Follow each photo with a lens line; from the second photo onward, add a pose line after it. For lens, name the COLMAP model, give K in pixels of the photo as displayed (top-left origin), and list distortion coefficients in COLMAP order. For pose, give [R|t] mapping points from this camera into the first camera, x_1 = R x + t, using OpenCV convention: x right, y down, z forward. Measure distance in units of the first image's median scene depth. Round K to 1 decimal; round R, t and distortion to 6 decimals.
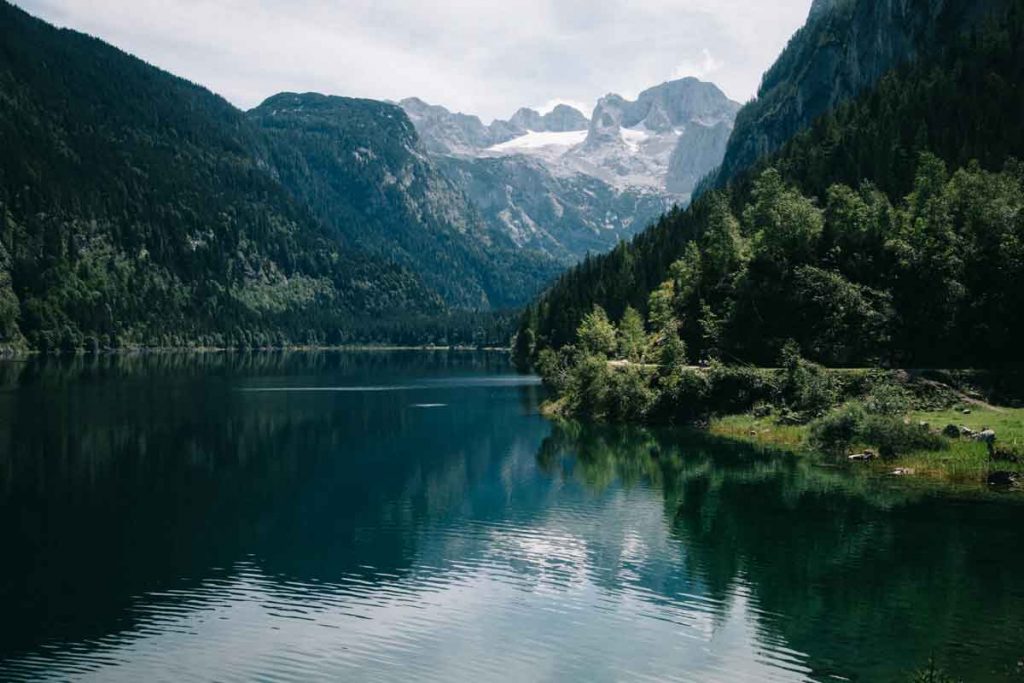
lens RADIAL K [[1175.1, 0, 512.0], [0, 1175.1, 341.5], [0, 0, 1]] dist [0.107762, 0.008253]
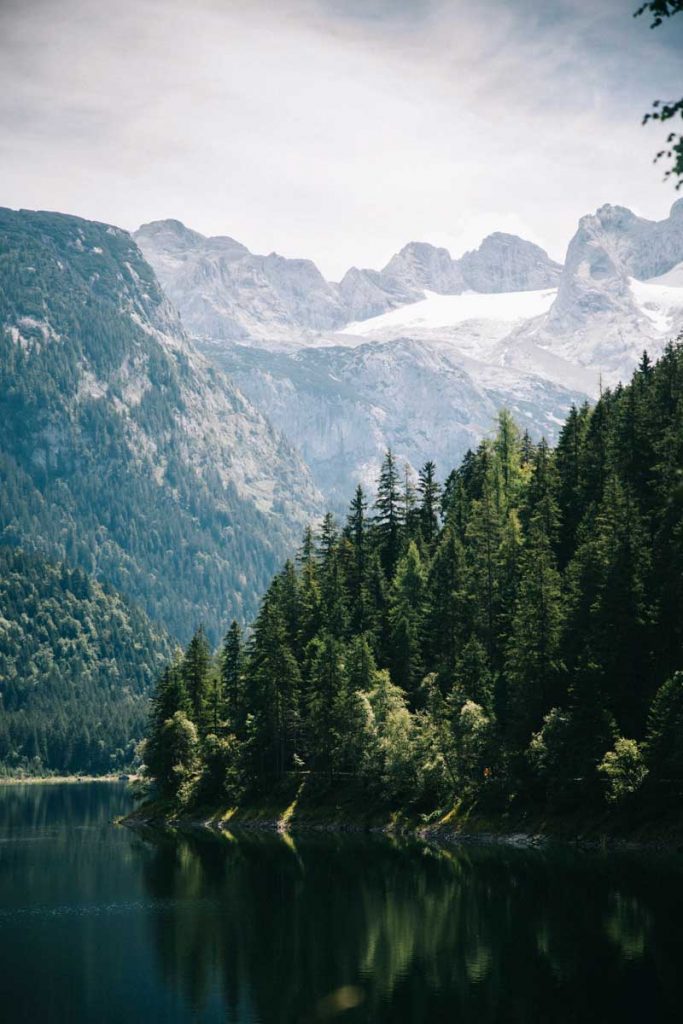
lens RADIAL K [[2404.7, 0, 341.5], [0, 2404.7, 512.0], [0, 0, 1]] dist [0.462439, 0.065931]
pose [[0.999187, -0.011201, -0.038717, 0.020748], [0.007182, 0.994714, -0.102434, 0.000303], [0.039660, 0.102073, 0.993986, 0.107290]]
